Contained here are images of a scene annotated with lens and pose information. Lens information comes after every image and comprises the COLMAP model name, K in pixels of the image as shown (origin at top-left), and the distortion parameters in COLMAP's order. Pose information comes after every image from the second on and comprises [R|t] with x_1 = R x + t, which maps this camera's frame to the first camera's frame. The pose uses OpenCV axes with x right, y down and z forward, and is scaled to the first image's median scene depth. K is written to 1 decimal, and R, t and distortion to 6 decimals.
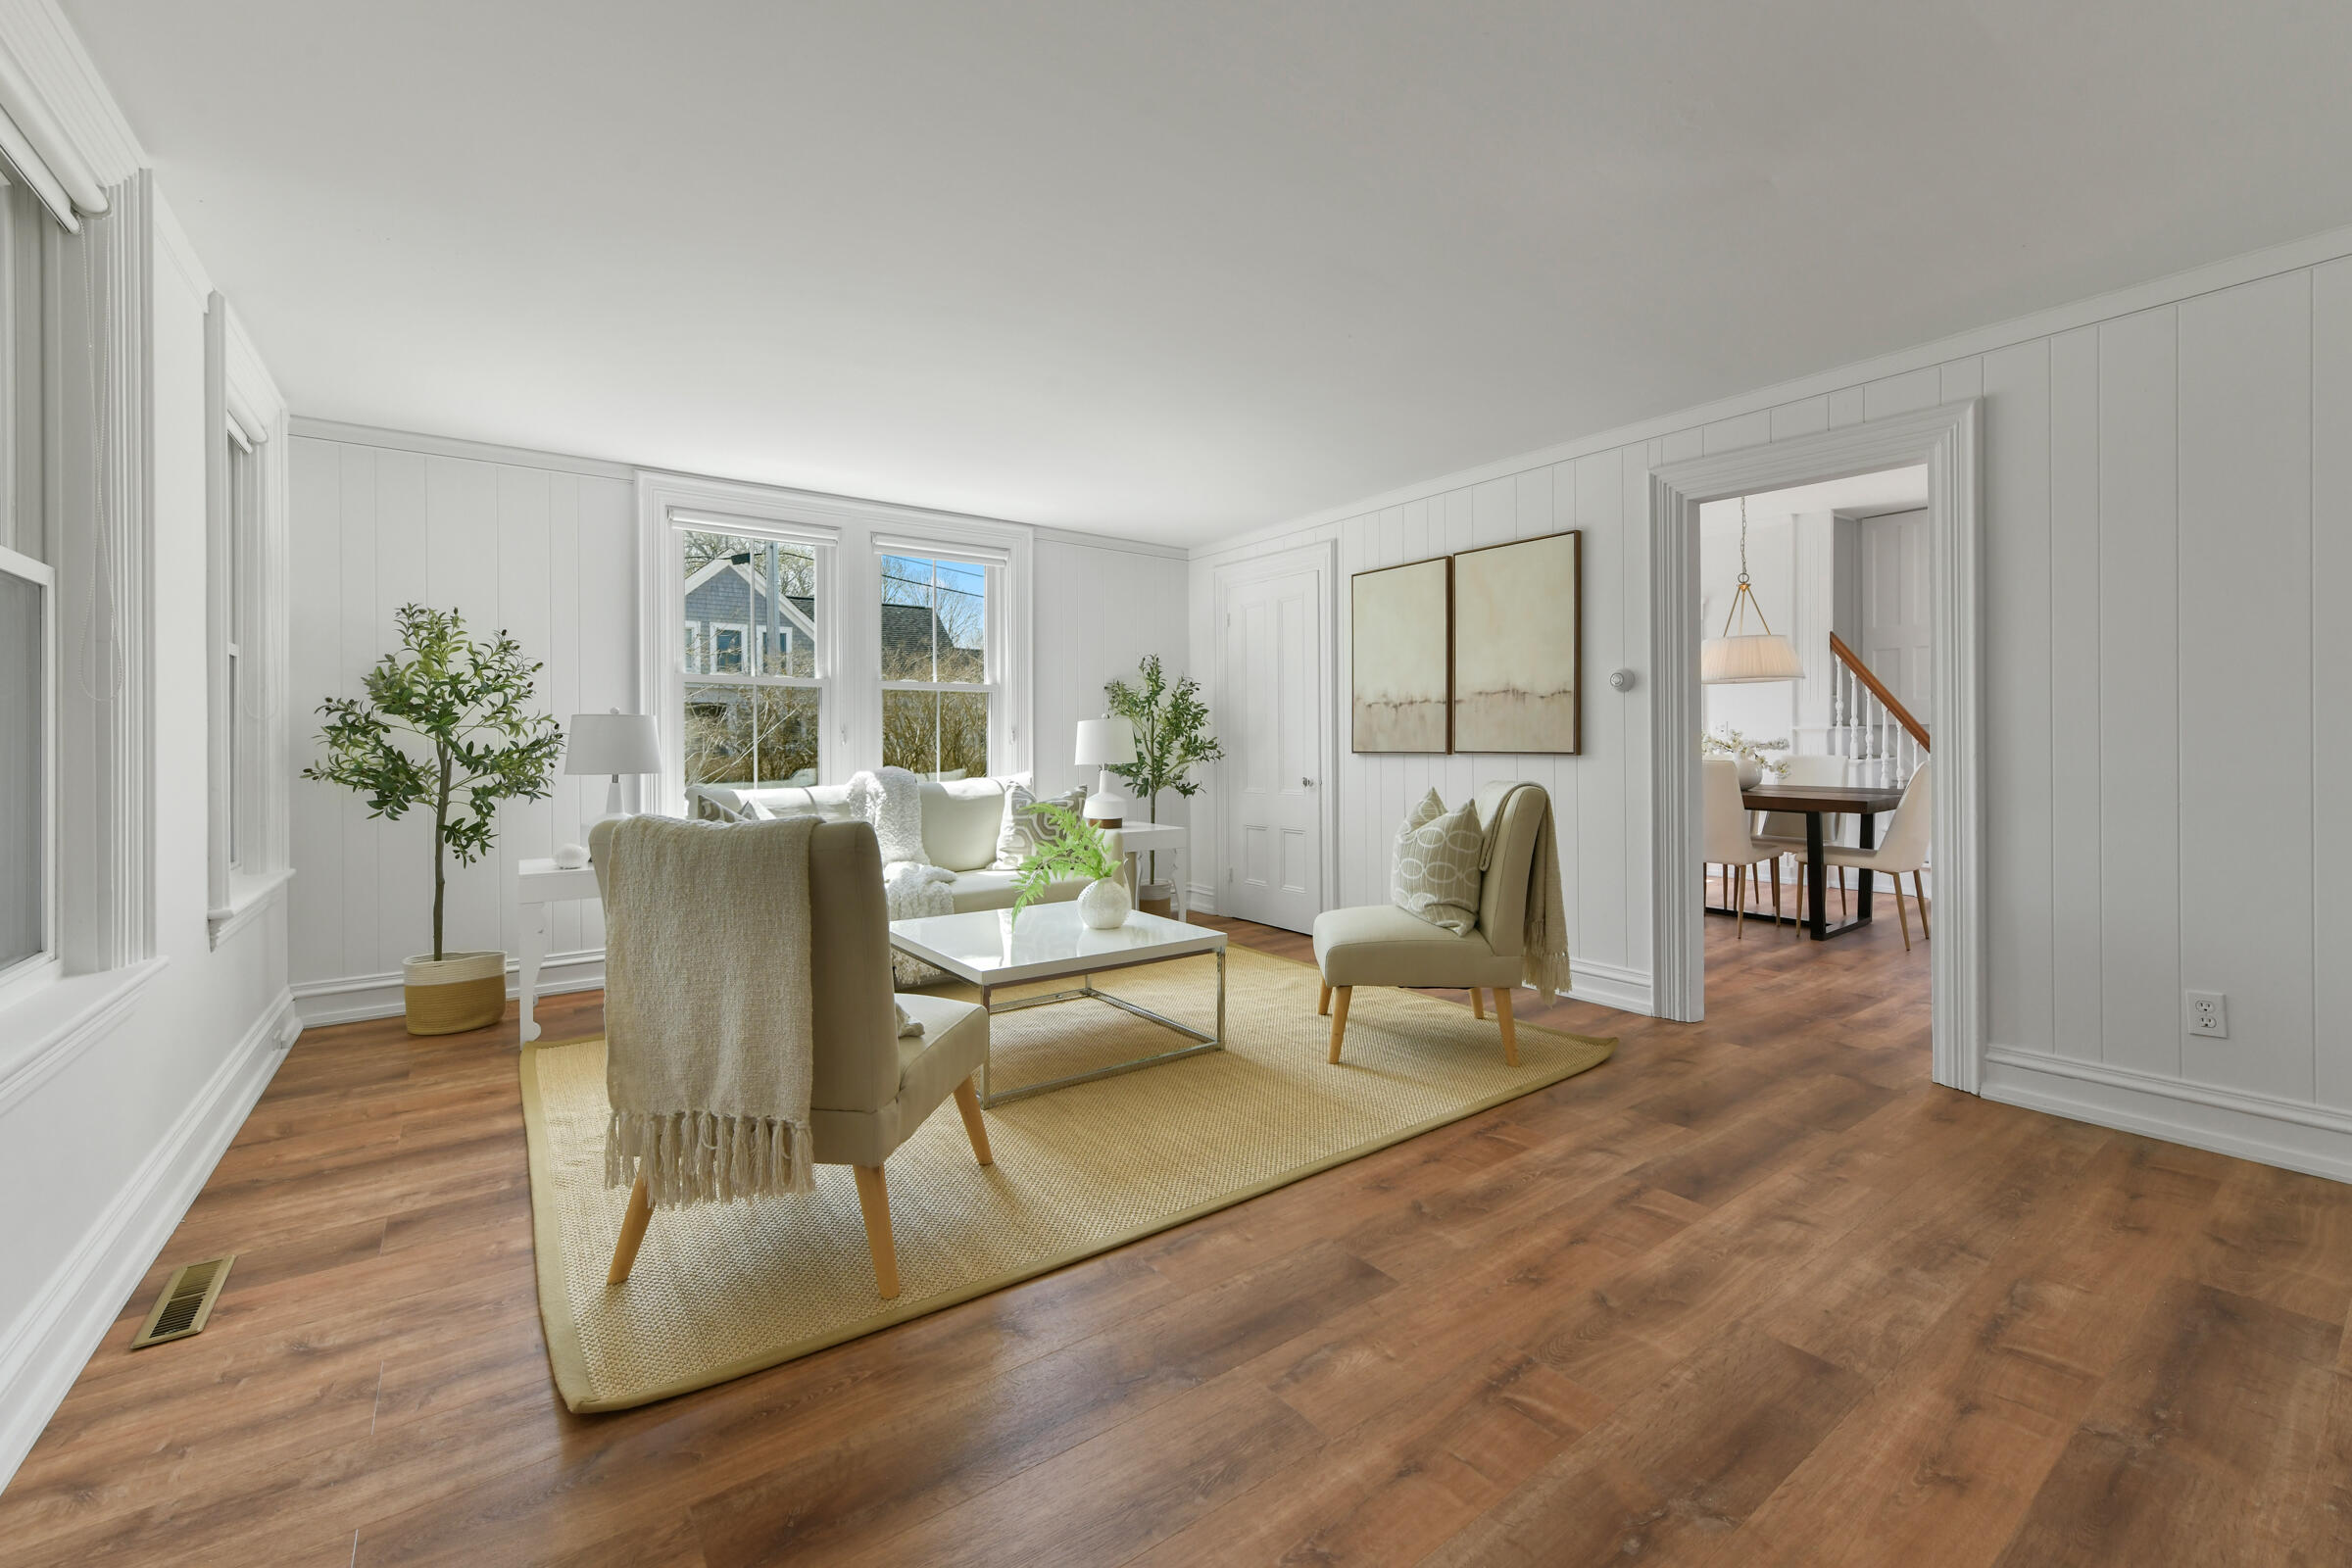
lens RADIAL K [[951.3, 0, 1177.3], [0, 951.3, 766.9], [0, 0, 1]] dist [0.002854, 0.000263]
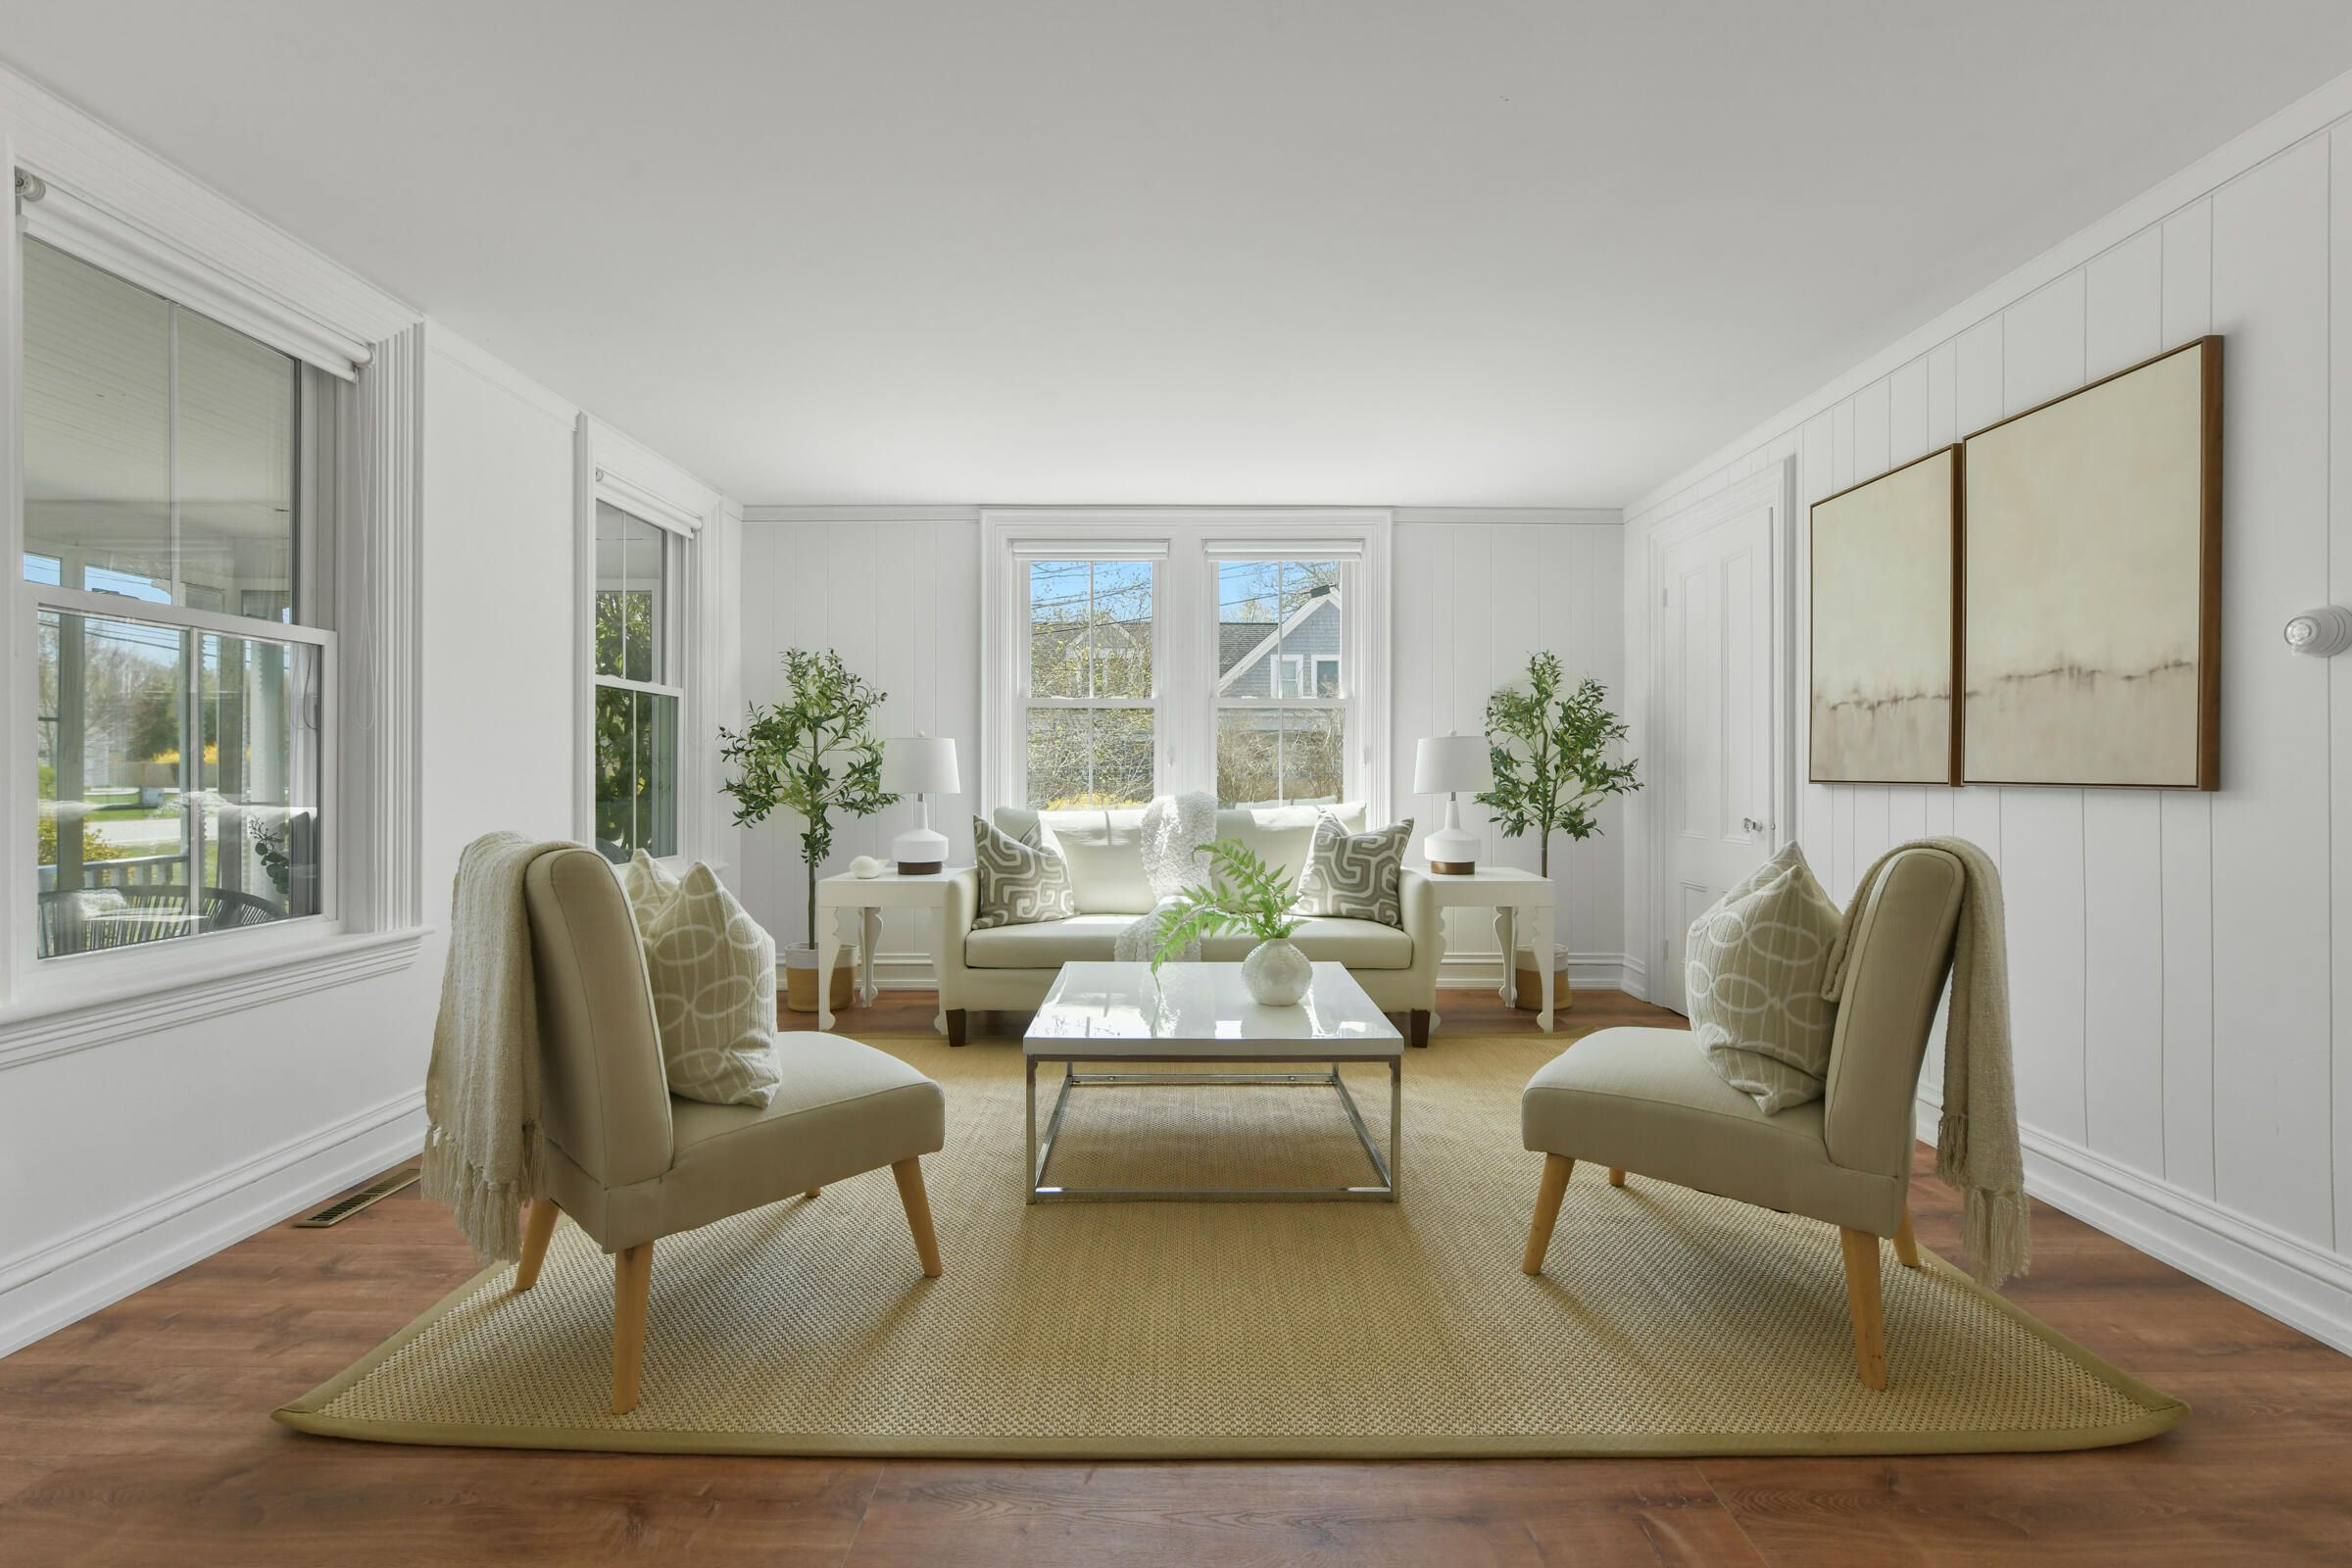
lens RADIAL K [[975.9, 0, 1176.0], [0, 975.9, 784.0], [0, 0, 1]] dist [0.000605, 0.000170]
pose [[0.808551, 0.013104, -0.588280, 0.295316], [-0.018739, 0.999818, -0.003484, -0.004321], [0.588128, 0.013841, 0.808649, 0.283296]]
